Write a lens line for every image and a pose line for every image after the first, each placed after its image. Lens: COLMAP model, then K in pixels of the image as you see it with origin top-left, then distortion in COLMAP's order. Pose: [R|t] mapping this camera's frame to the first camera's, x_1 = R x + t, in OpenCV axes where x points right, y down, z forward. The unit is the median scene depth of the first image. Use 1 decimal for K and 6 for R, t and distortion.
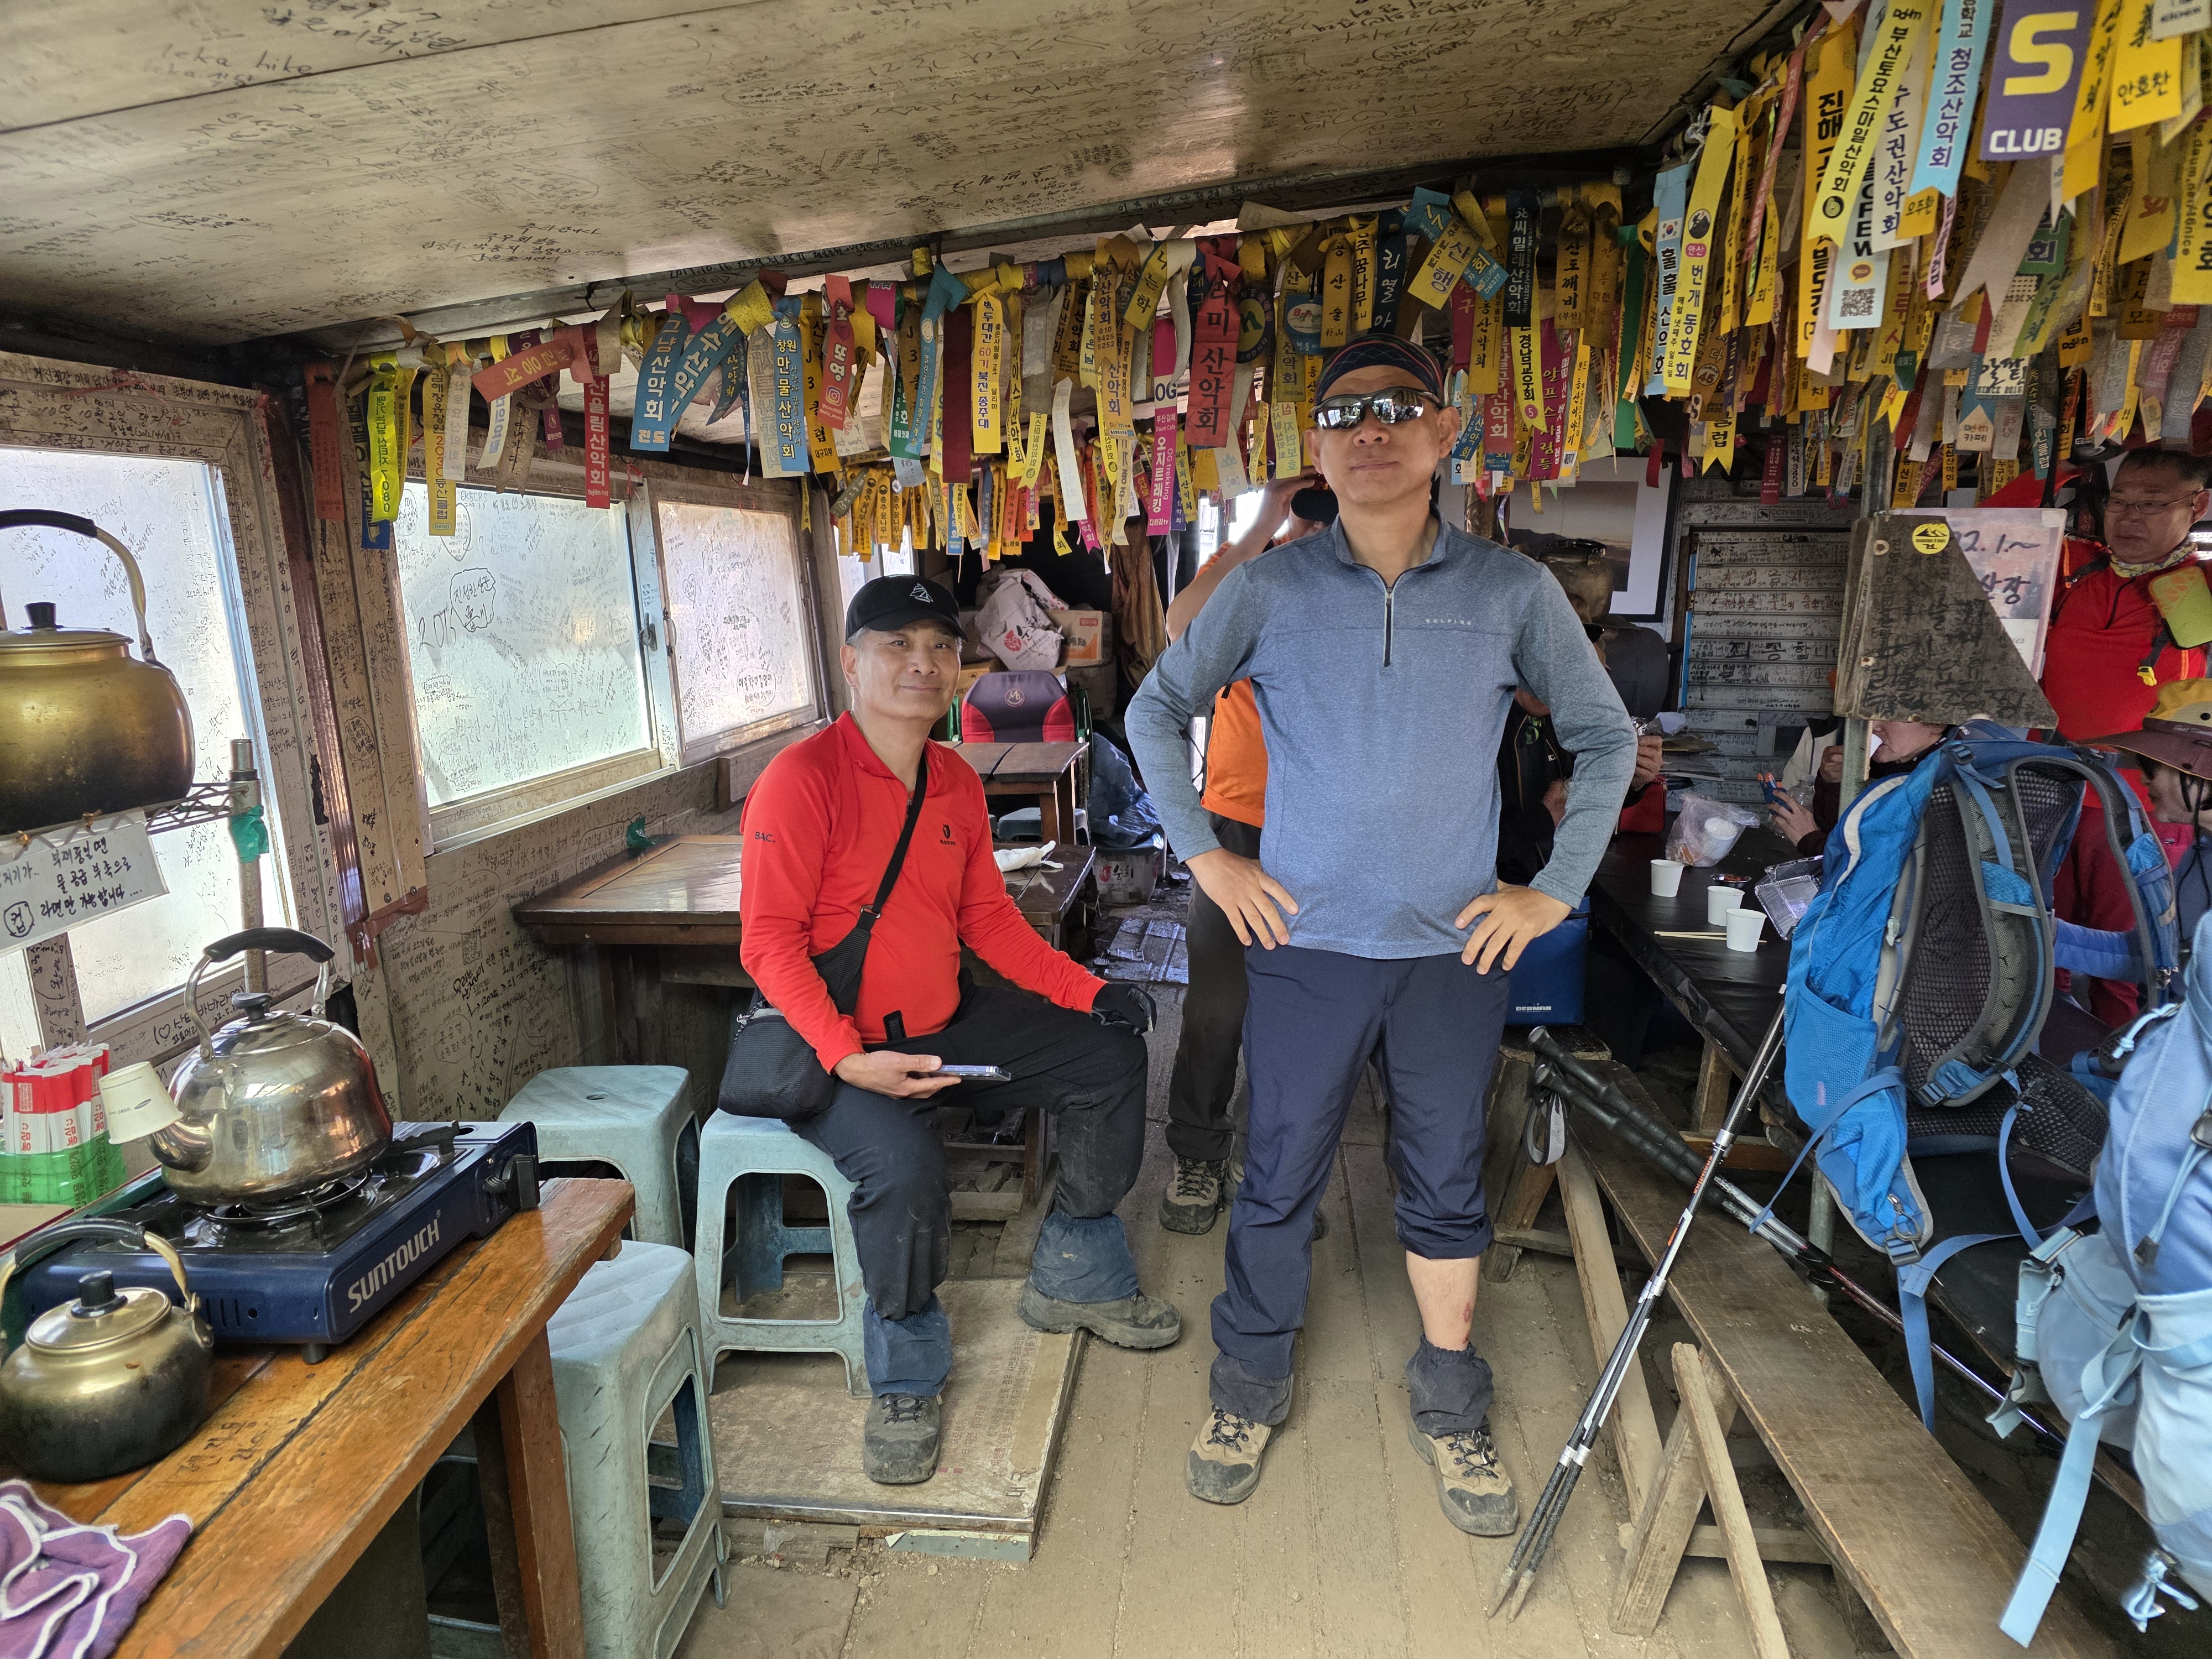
lens RADIAL K [[1477.9, 0, 1070.2], [0, 1477.9, 819.6], [0, 0, 1]] dist [0.073070, -0.066869]
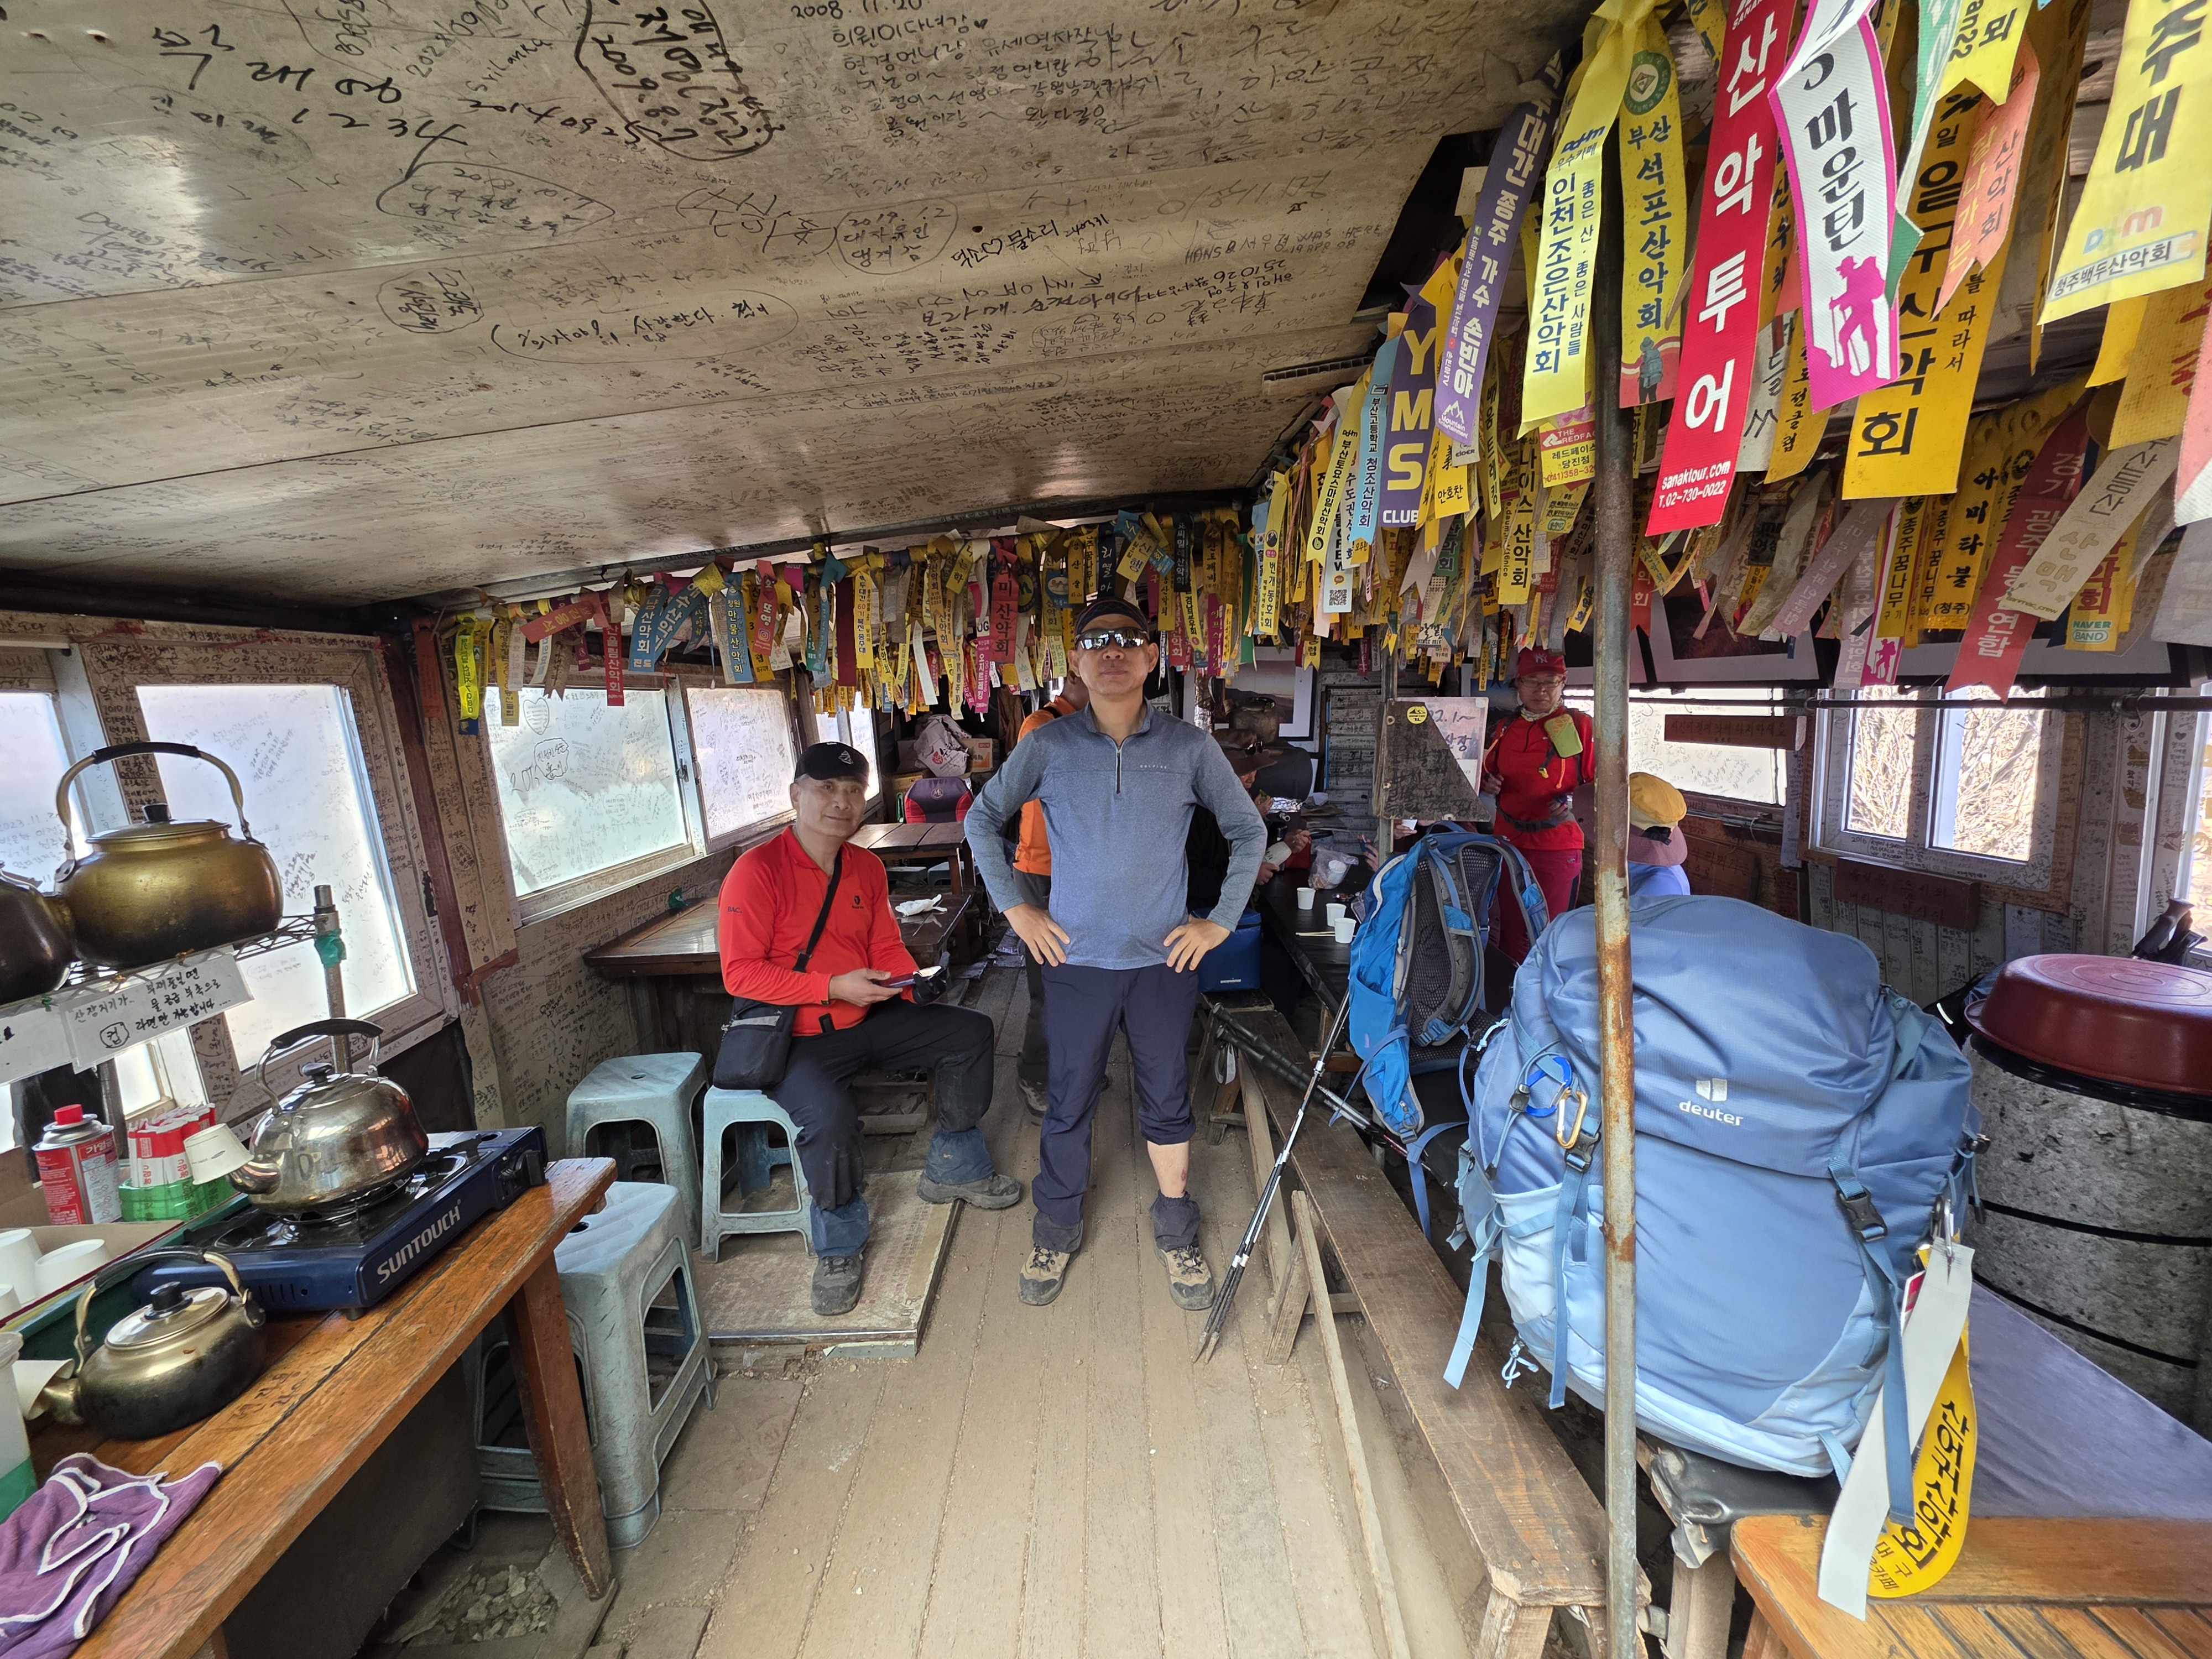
lens RADIAL K [[878.5, 0, 1104.6], [0, 878.5, 837.1], [0, 0, 1]] dist [0.006668, -0.000097]
pose [[0.993161, -0.035454, 0.111243, 0.089095], [0.036688, 0.999286, -0.009068, -0.046454], [-0.110842, 0.013087, 0.993752, 0.028739]]
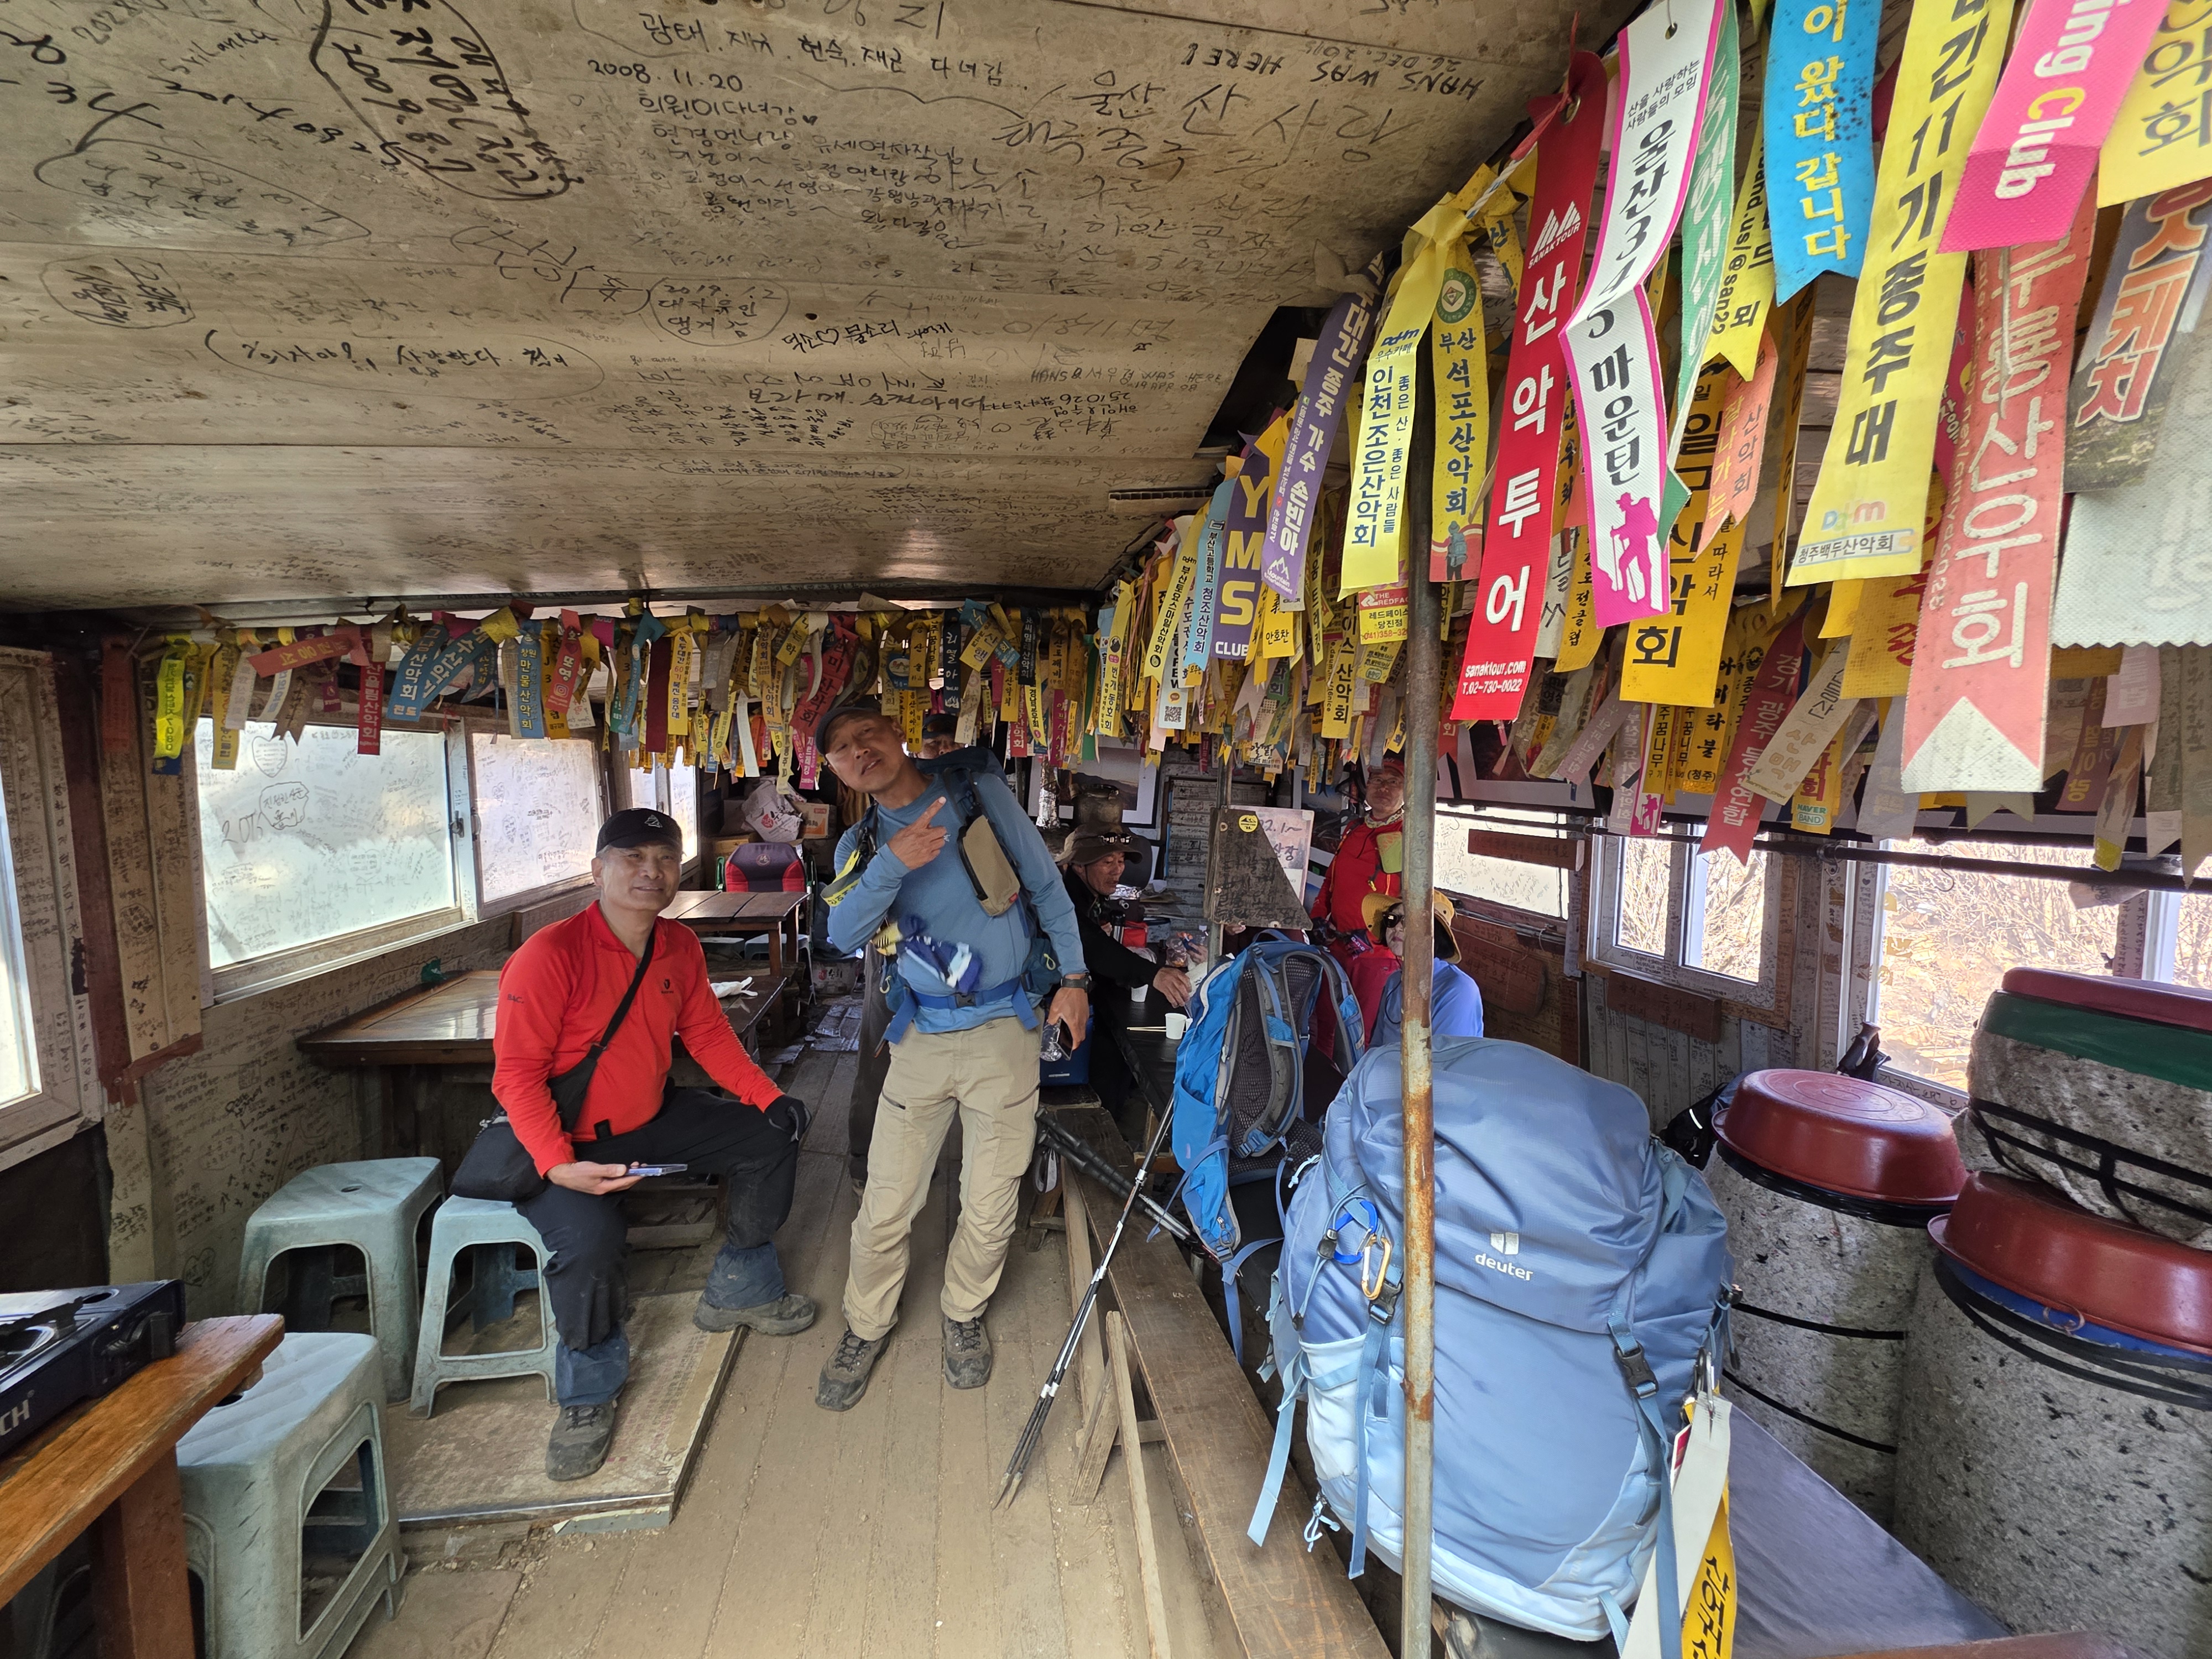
lens RADIAL K [[878.5, 0, 1104.6], [0, 878.5, 837.1], [0, 0, 1]] dist [0.006668, -0.000097]
pose [[0.959005, 0.032815, 0.281482, 0.108294], [-0.008691, 0.996212, -0.086526, -0.073795], [-0.283255, 0.080533, 0.955657, 0.049372]]
